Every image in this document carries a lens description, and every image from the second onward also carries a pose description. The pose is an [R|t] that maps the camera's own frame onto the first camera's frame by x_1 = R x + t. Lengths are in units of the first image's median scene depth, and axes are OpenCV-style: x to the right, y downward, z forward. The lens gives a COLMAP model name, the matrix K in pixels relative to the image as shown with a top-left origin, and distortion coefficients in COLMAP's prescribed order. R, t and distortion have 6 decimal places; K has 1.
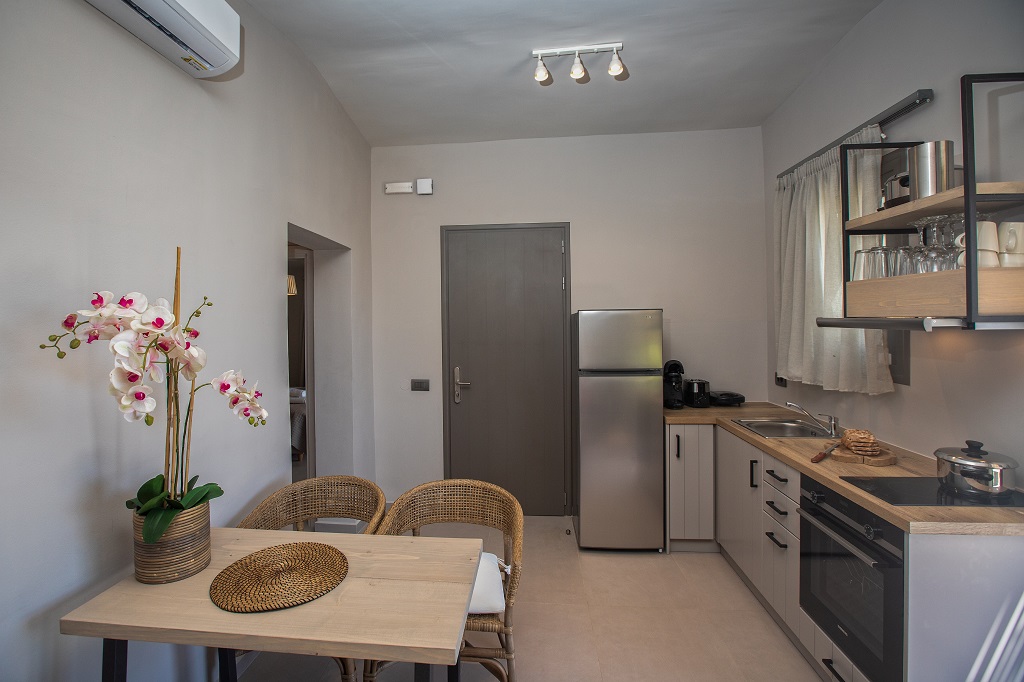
lens RADIAL K [[507.8, 0, 464.9], [0, 507.8, 310.3], [0, 0, 1]] dist [-0.086238, 0.042945]
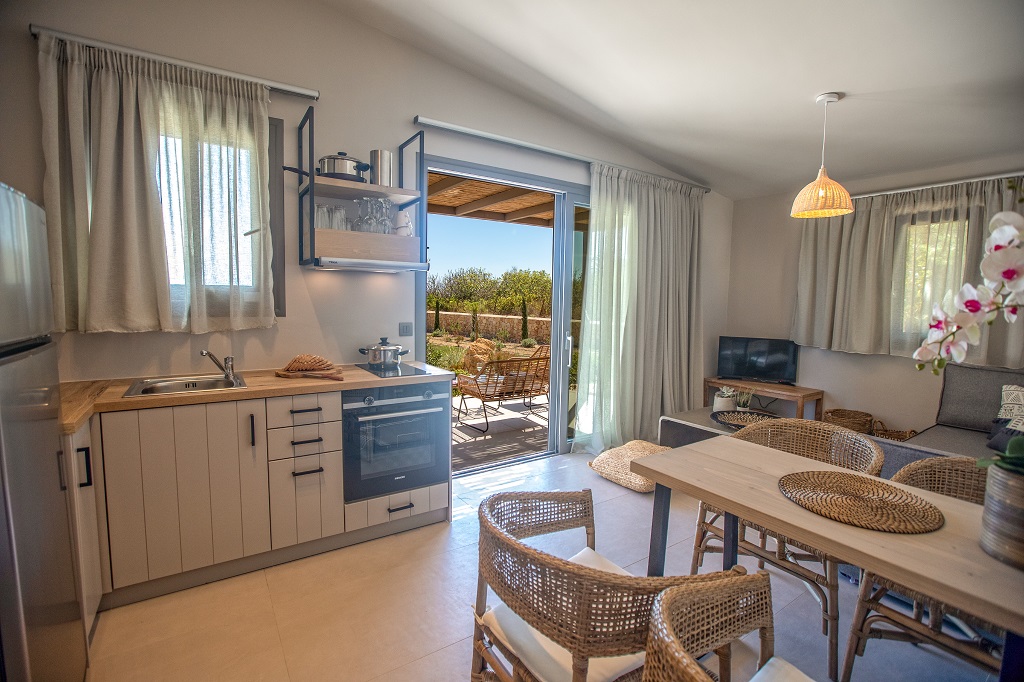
lens RADIAL K [[466.4, 0, 506.7], [0, 466.4, 343.5], [0, 0, 1]] dist [-0.053263, 0.029483]
pose [[-0.648825, -0.075064, 0.757226, -0.542179], [-0.016436, 0.996273, 0.084678, 0.157849], [-0.760760, 0.042496, -0.647640, 1.944225]]
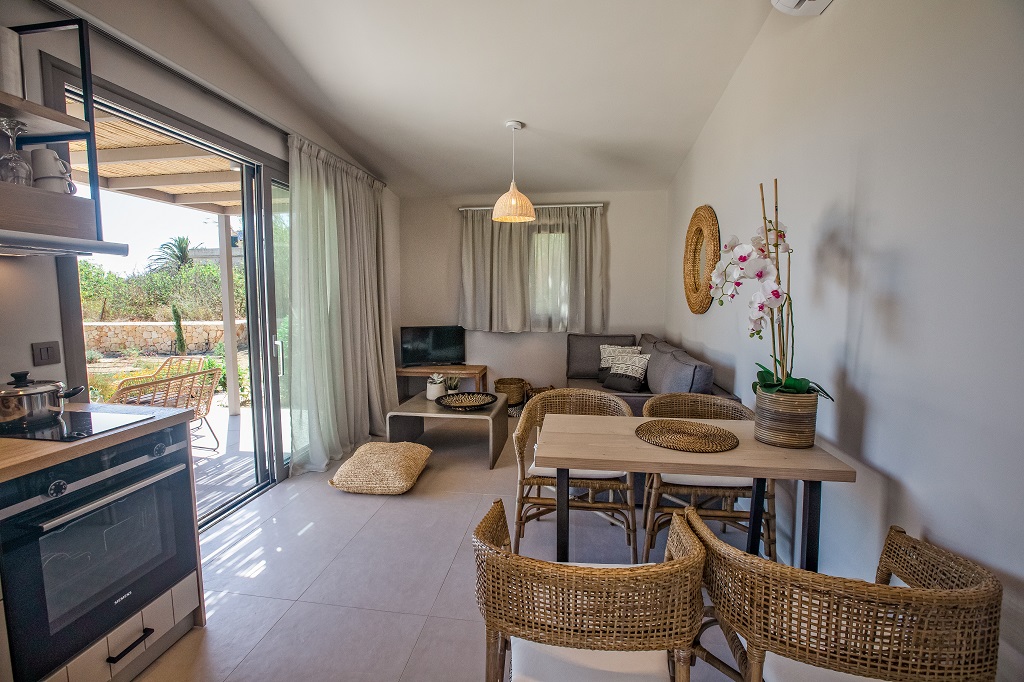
lens RADIAL K [[466.4, 0, 506.7], [0, 466.4, 343.5], [0, 0, 1]] dist [-0.053263, 0.029483]
pose [[-0.999251, 0.010698, 0.037193, 0.063570], [0.014313, 0.995049, 0.098351, 0.150300], [-0.035956, 0.098810, -0.994457, 2.083148]]
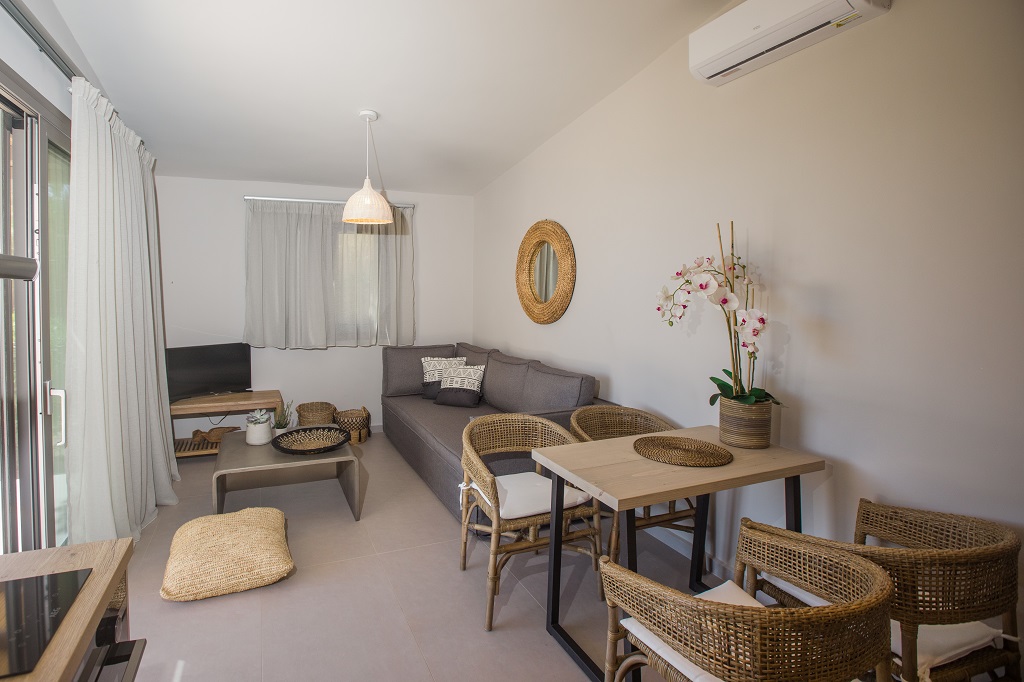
lens RADIAL K [[507.8, 0, 464.9], [0, 507.8, 310.3], [0, 0, 1]] dist [-0.086238, 0.042945]
pose [[-0.882927, 0.030883, -0.468493, 0.779930], [0.013733, 0.999106, 0.039981, 0.062234], [0.469309, 0.028866, -0.882562, 1.828225]]
